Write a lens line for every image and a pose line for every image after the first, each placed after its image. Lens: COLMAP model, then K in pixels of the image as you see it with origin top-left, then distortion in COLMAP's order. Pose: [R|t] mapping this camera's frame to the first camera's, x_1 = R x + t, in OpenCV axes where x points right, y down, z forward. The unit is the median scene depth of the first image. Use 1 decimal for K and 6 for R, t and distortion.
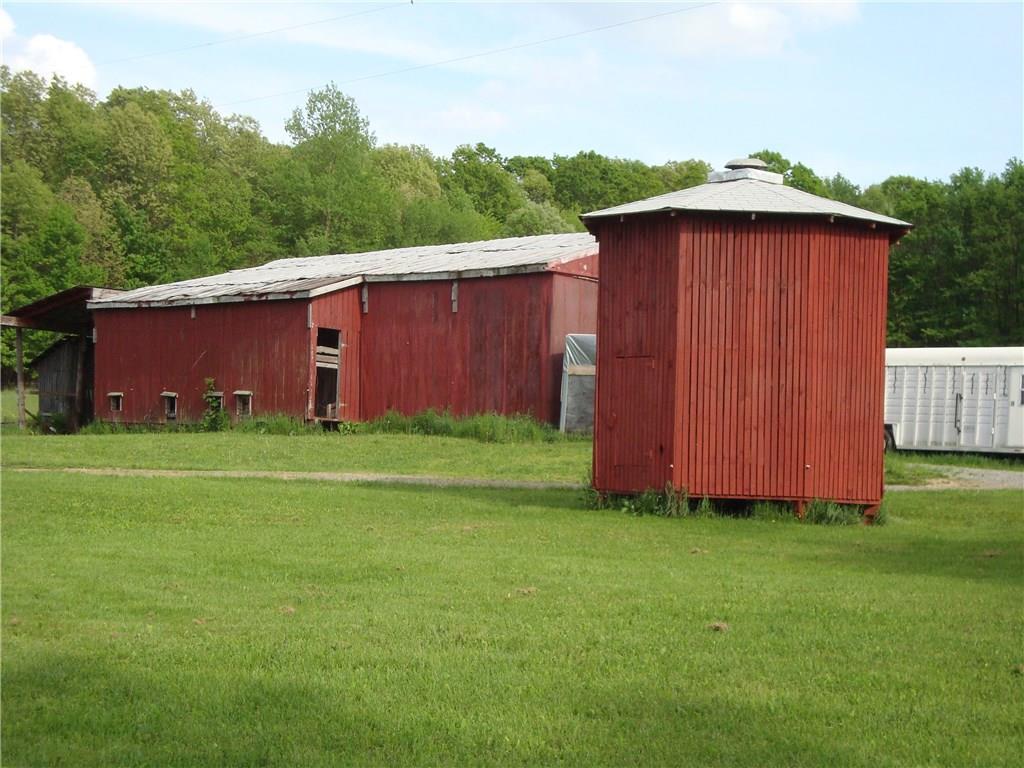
lens RADIAL K [[1855.6, 0, 512.0], [0, 1855.6, 384.0], [0, 0, 1]] dist [0.104730, -0.057427]
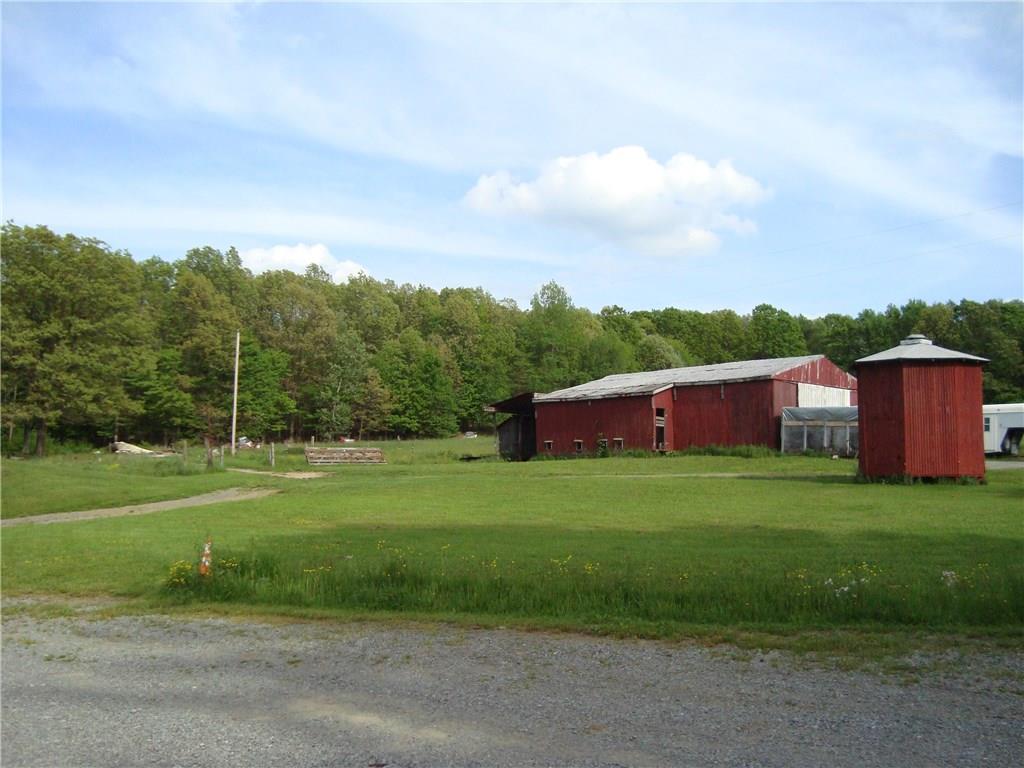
lens RADIAL K [[994.4, 0, 516.4], [0, 994.4, 385.0], [0, 0, 1]] dist [-0.196140, 0.182982]
pose [[0.995952, -0.038258, -0.081337, -0.163021], [0.034628, 0.998360, -0.045585, -0.009712], [0.082948, 0.042584, 0.995644, -0.158445]]
